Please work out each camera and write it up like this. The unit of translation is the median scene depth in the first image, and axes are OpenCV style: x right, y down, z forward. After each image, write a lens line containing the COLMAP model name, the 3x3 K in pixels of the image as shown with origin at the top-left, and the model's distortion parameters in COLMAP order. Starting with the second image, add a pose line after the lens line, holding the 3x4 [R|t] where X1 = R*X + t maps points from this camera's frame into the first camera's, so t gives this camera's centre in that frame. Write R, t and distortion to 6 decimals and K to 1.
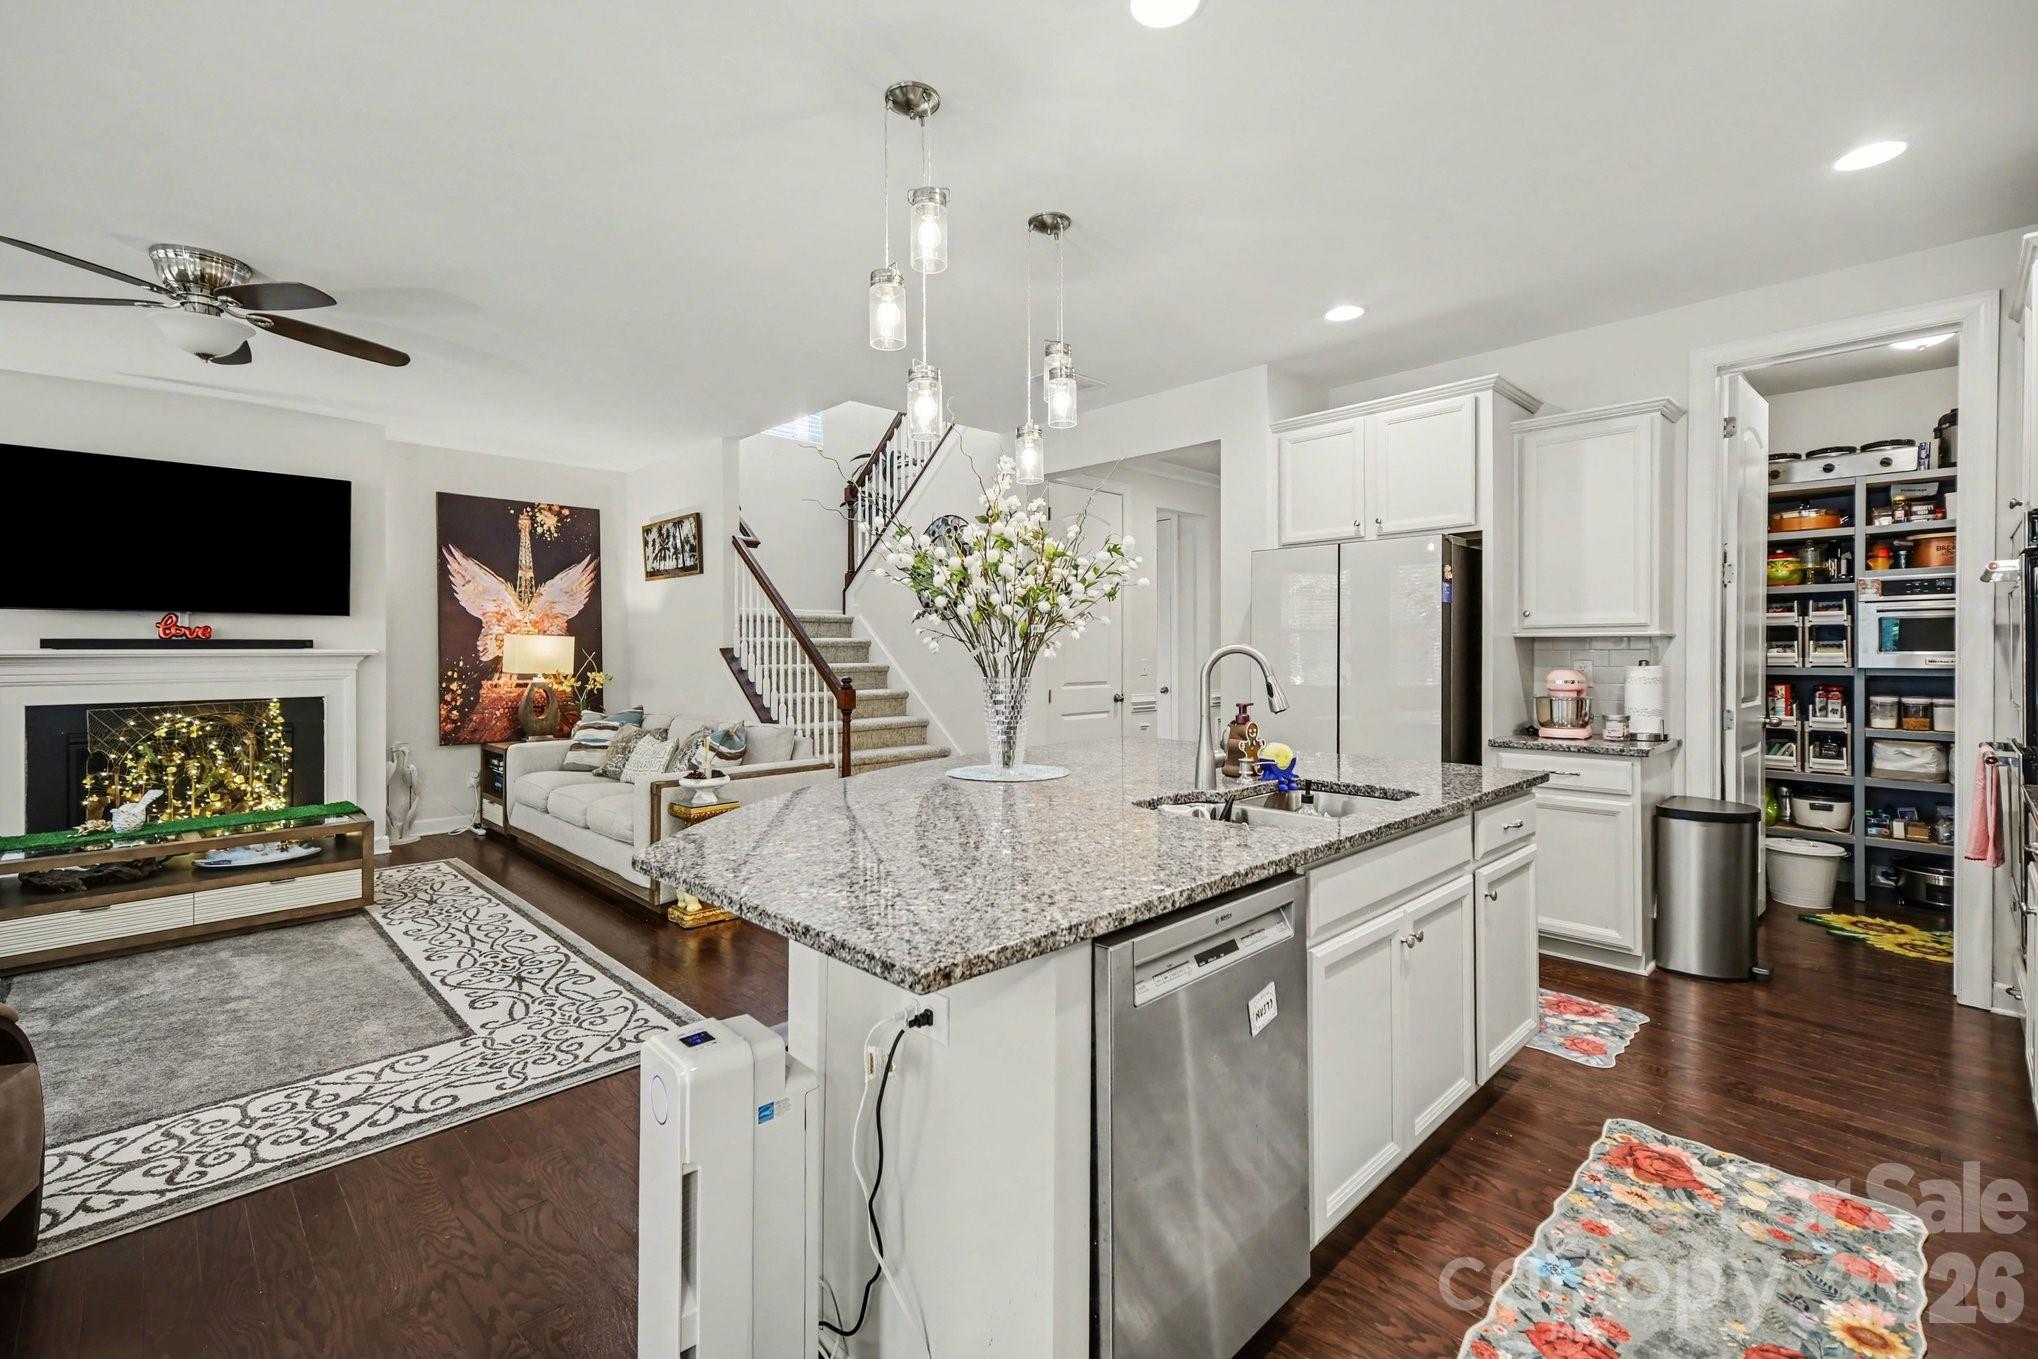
lens RADIAL K [[880.0, 0, 1012.9], [0, 880.0, 656.3], [0, 0, 1]] dist [0.020169, -0.000235]
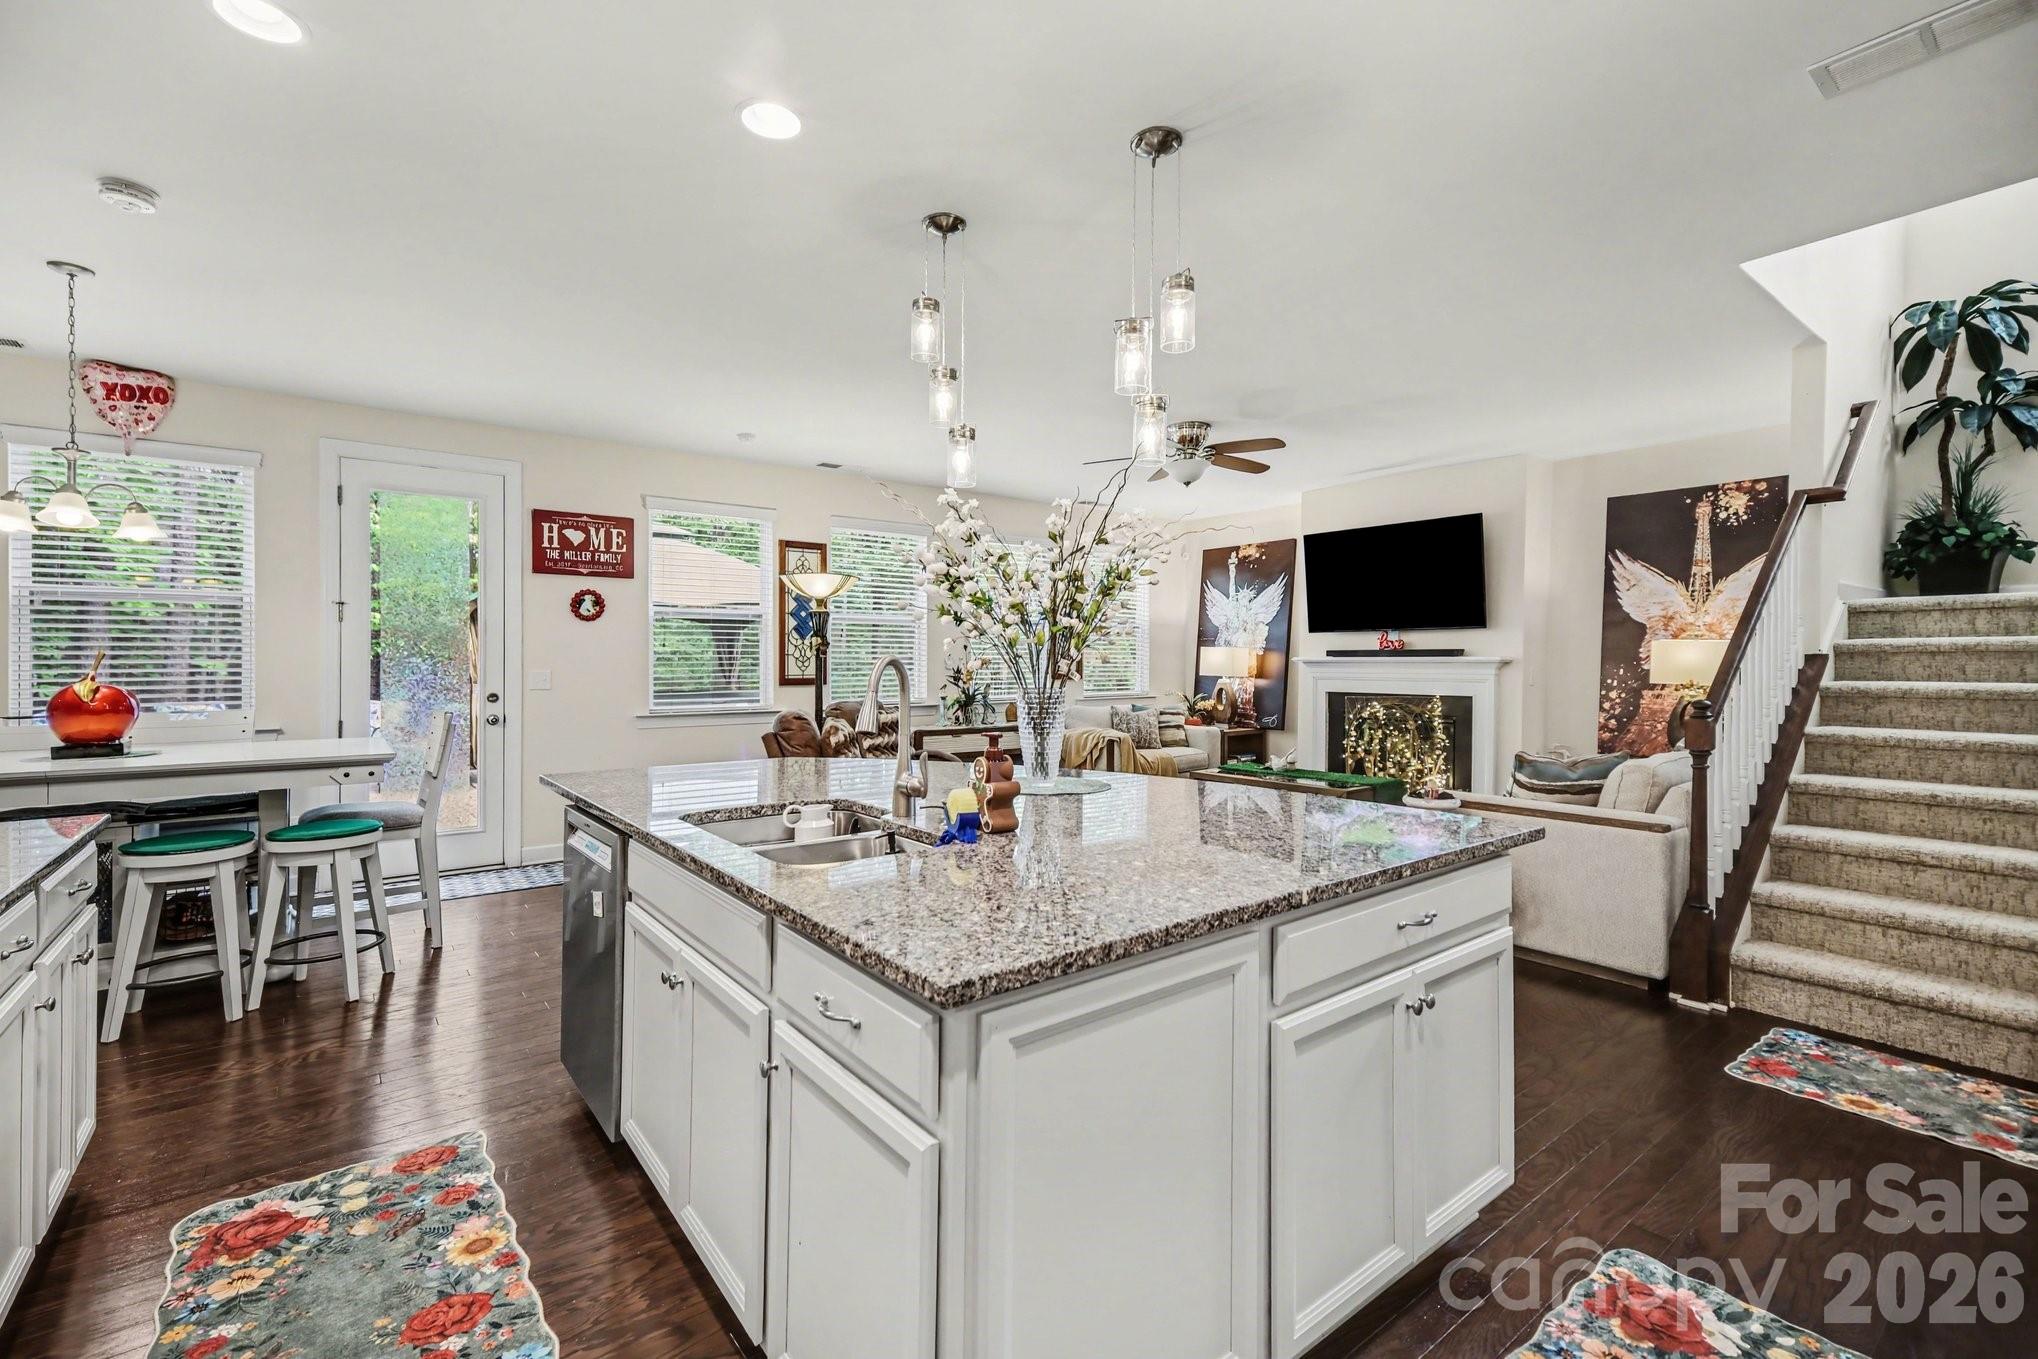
lens RADIAL K [[893.6, 0, 1031.9], [0, 893.6, 660.3], [0, 0, 1]] dist [0.030033, -0.000379]
pose [[-0.096438, 0.005903, -0.995322, 0.541352], [-0.006849, 0.999955, 0.006594, -0.007753], [0.995315, 0.007453, -0.096393, 0.589595]]
